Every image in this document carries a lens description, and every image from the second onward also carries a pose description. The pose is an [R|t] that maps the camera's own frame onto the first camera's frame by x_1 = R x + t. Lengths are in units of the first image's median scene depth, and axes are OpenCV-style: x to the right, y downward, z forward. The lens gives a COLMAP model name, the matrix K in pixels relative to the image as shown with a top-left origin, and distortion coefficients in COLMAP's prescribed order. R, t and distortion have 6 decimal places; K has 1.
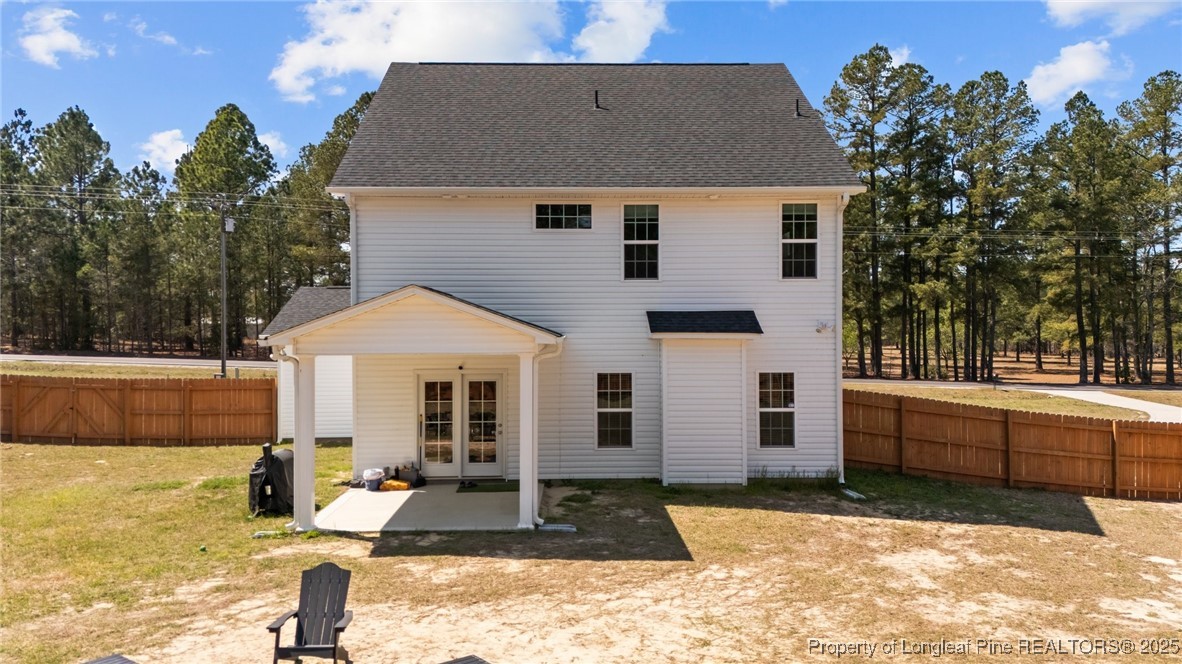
lens RADIAL K [[889.7, 0, 591.0], [0, 889.7, 332.0], [0, 0, 1]] dist [0.075448, -0.083109]
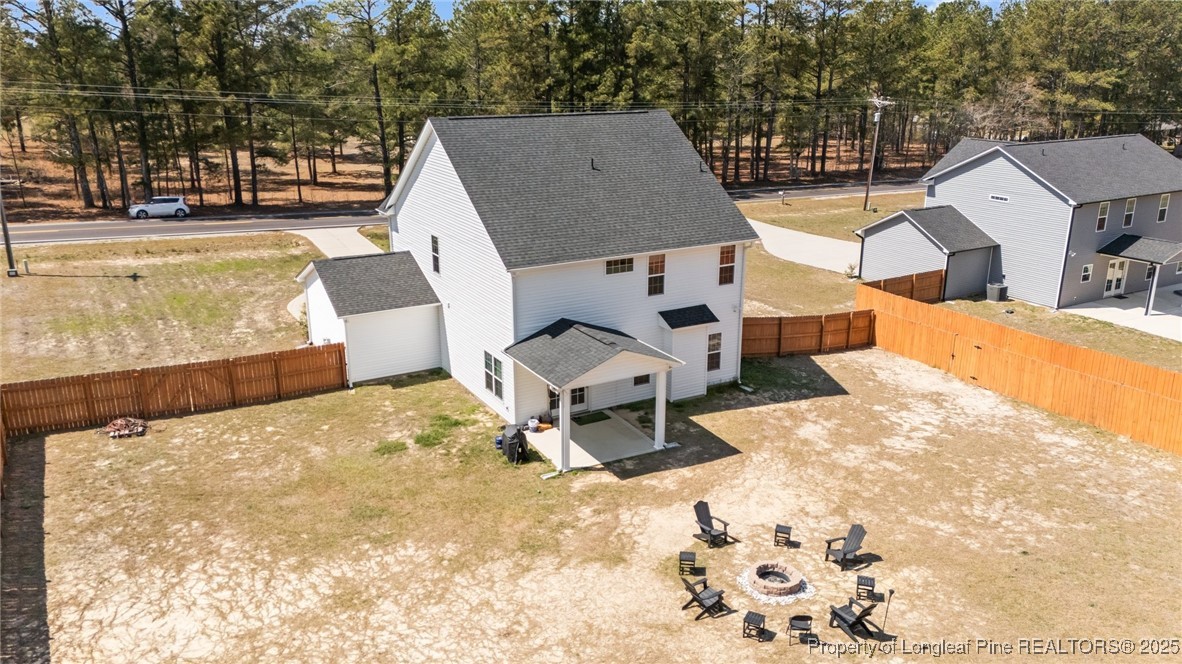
lens RADIAL K [[896.4, 0, 591.0], [0, 896.4, 332.0], [0, 0, 1]] dist [0.077133, -0.076307]
pose [[0.882689, -0.134646, 0.450256, -0.917818], [-0.000785, 0.957654, 0.287919, -0.527465], [-0.469957, -0.254497, 0.845205, -0.514754]]
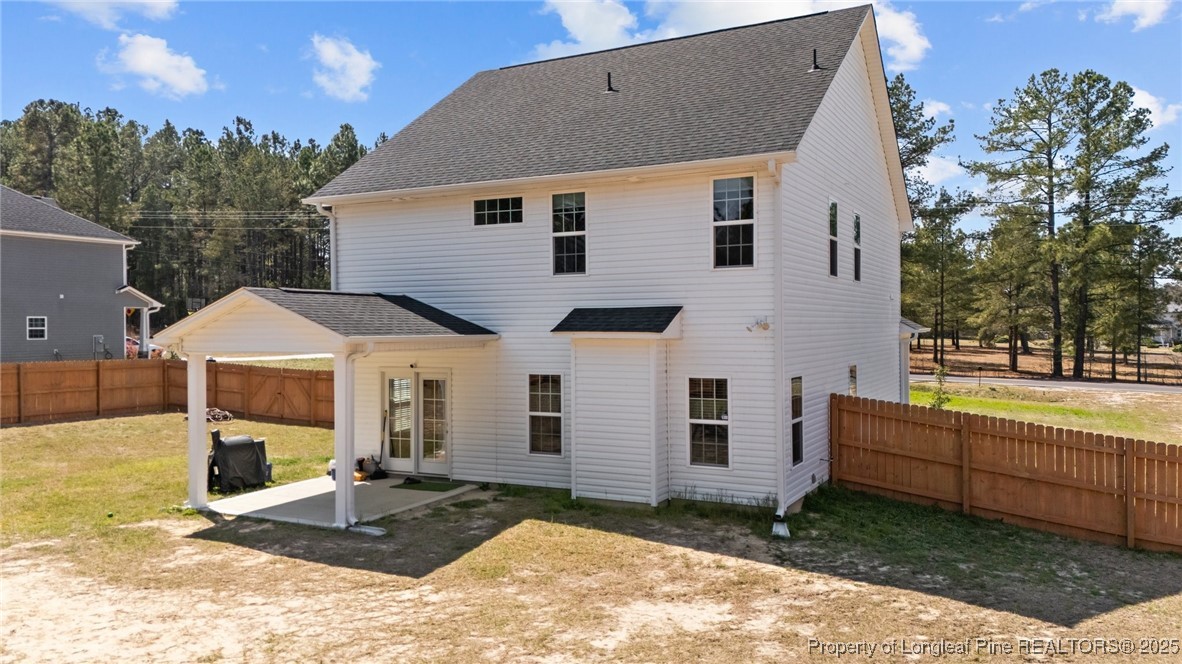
lens RADIAL K [[896.4, 0, 591.0], [0, 896.4, 332.0], [0, 0, 1]] dist [0.077133, -0.076307]
pose [[0.875089, 0.000077, -0.483963, 0.542077], [0.001436, 0.999995, 0.002756, -0.001442], [0.483961, -0.003106, 0.875084, 0.200649]]
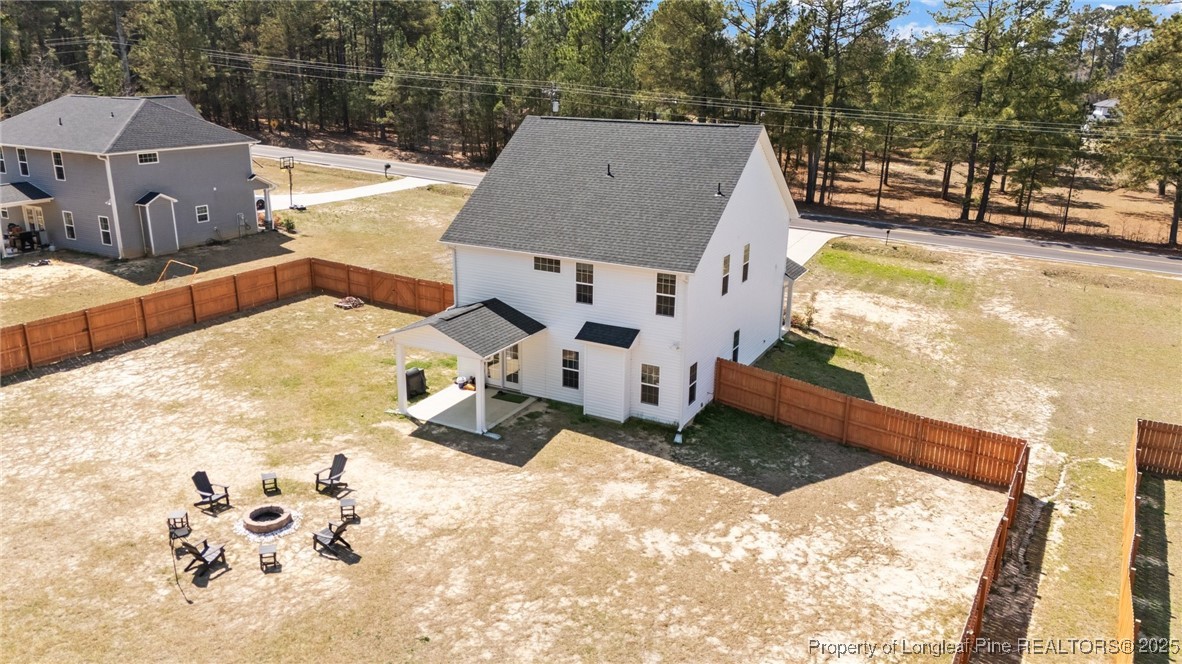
lens RADIAL K [[868.9, 0, 591.0], [0, 868.9, 332.0], [0, 0, 1]] dist [0.077785, -0.072922]
pose [[0.873226, 0.159835, -0.460358, 0.914924], [-0.020927, 0.956109, 0.292263, -0.534583], [0.486866, -0.245578, 0.838244, -0.500066]]
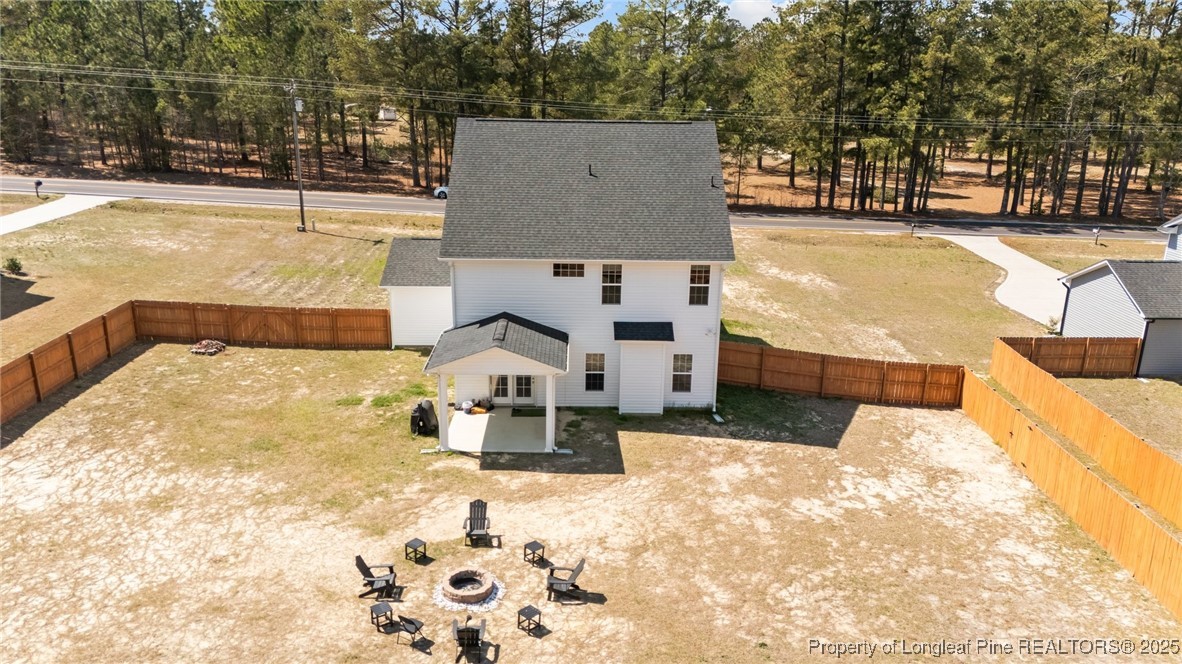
lens RADIAL K [[868.9, 0, 591.0], [0, 868.9, 332.0], [0, 0, 1]] dist [0.077785, -0.072922]
pose [[0.999790, 0.020477, 0.000130, 0.017065], [-0.019638, 0.957007, 0.289398, -0.530572], [0.005801, -0.289340, 0.957209, -0.727742]]
